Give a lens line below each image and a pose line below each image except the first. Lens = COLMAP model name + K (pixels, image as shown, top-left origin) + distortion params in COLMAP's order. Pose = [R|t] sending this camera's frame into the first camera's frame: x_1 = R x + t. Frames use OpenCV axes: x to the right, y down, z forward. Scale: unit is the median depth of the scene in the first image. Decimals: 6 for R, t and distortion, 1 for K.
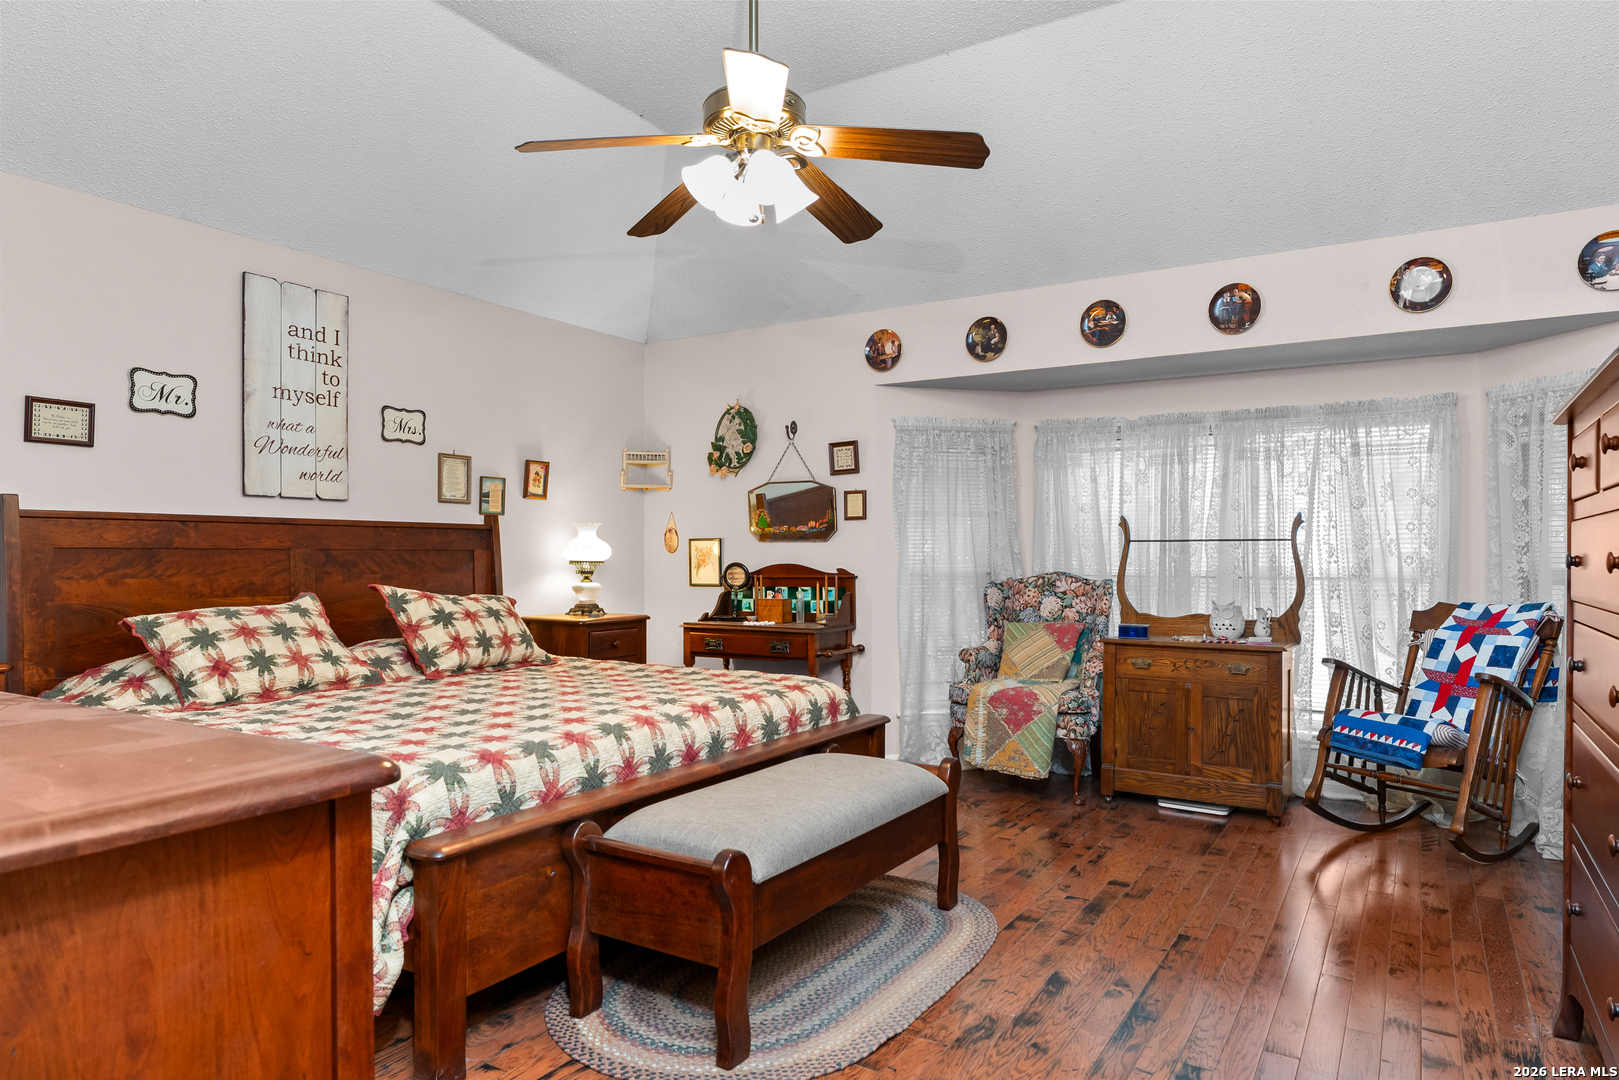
lens RADIAL K [[997.2, 0, 805.2], [0, 997.2, 553.7], [0, 0, 1]] dist [0.000031, -0.002339]
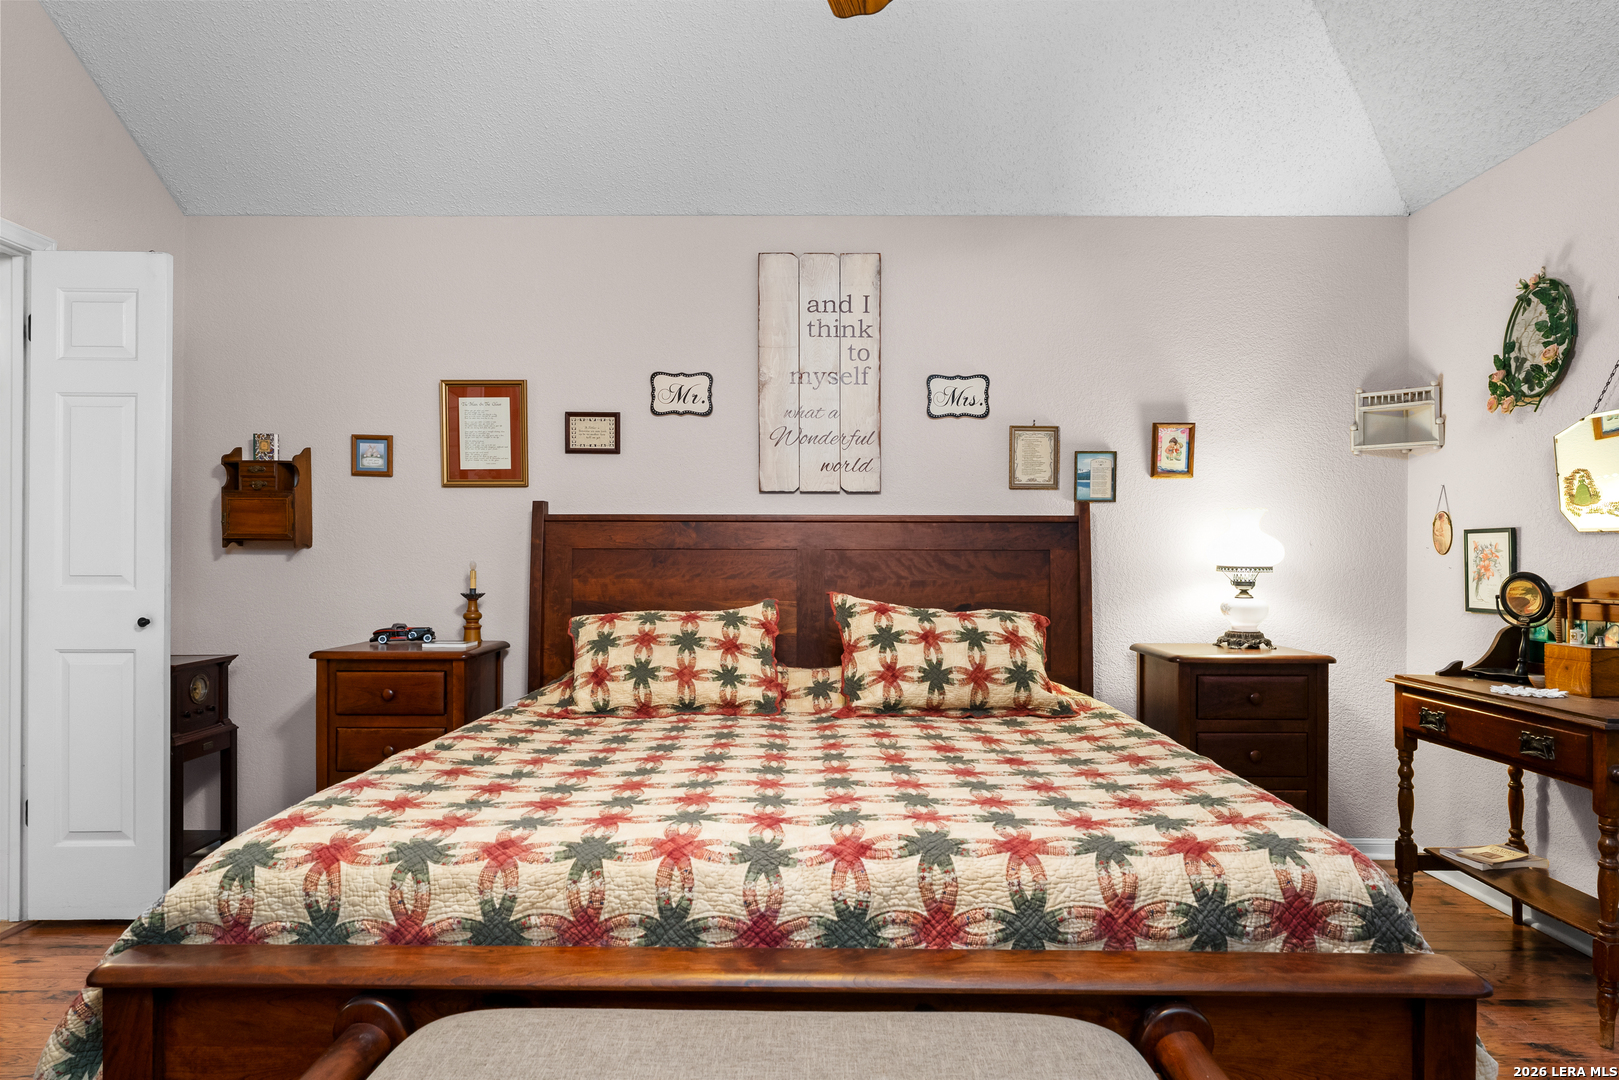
lens RADIAL K [[997.2, 0, 805.2], [0, 997.2, 553.7], [0, 0, 1]] dist [0.000031, -0.002339]
pose [[0.520615, 0.000255, -0.853791, 0.240114], [-0.001570, 0.999999, -0.000659, -0.000147], [0.853790, 0.001684, 0.520615, 0.508243]]
